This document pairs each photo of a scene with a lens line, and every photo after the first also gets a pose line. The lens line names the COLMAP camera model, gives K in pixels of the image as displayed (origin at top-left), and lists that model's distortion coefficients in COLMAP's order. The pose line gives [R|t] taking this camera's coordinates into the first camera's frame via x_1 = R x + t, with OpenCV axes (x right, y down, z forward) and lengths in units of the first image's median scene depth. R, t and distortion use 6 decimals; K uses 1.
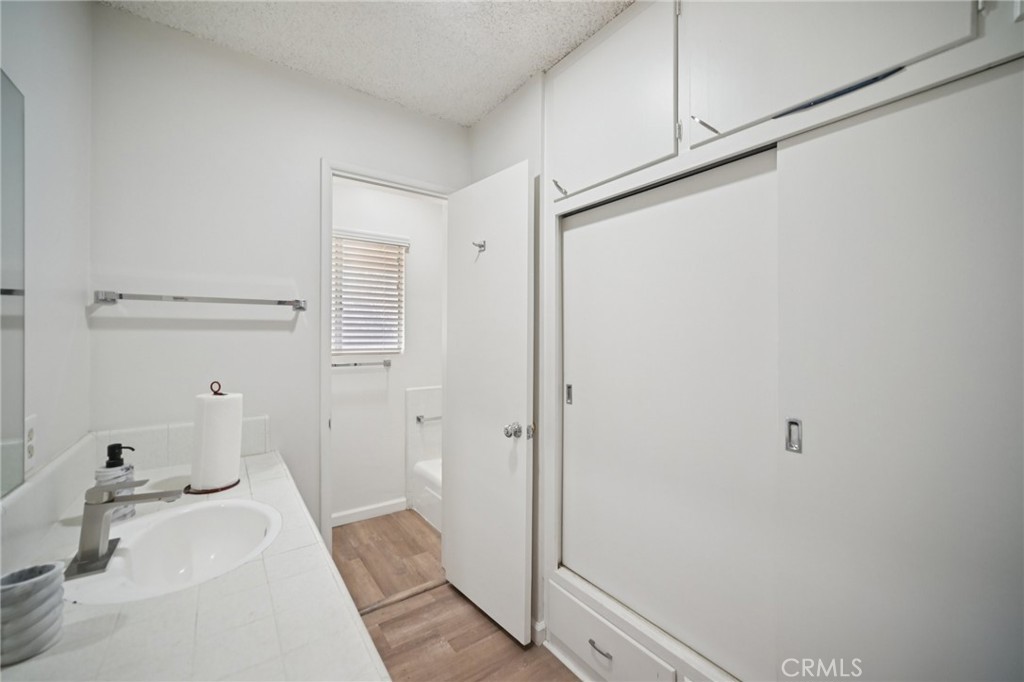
lens RADIAL K [[399.3, 0, 509.4], [0, 399.3, 337.9], [0, 0, 1]] dist [0.001651, 0.001694]
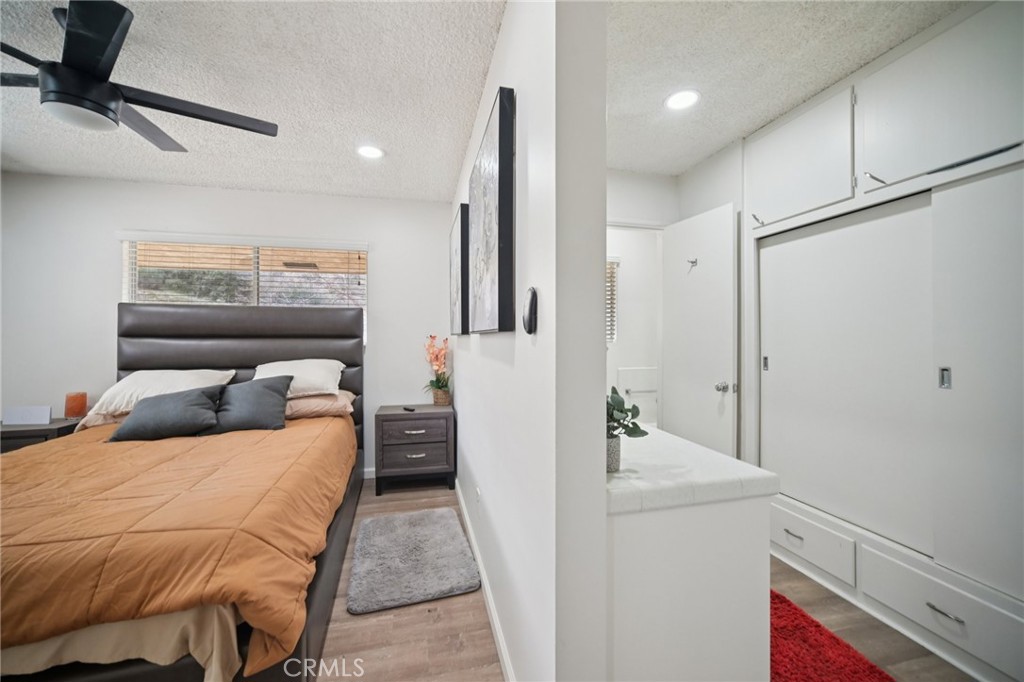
lens RADIAL K [[399.3, 0, 515.9], [0, 399.3, 338.4], [0, 0, 1]] dist [0.001651, 0.001694]
pose [[0.938941, -0.002139, -0.344073, -0.196142], [-0.001554, 0.999944, -0.010459, 0.069340], [0.344076, 0.010356, 0.938885, -0.645689]]
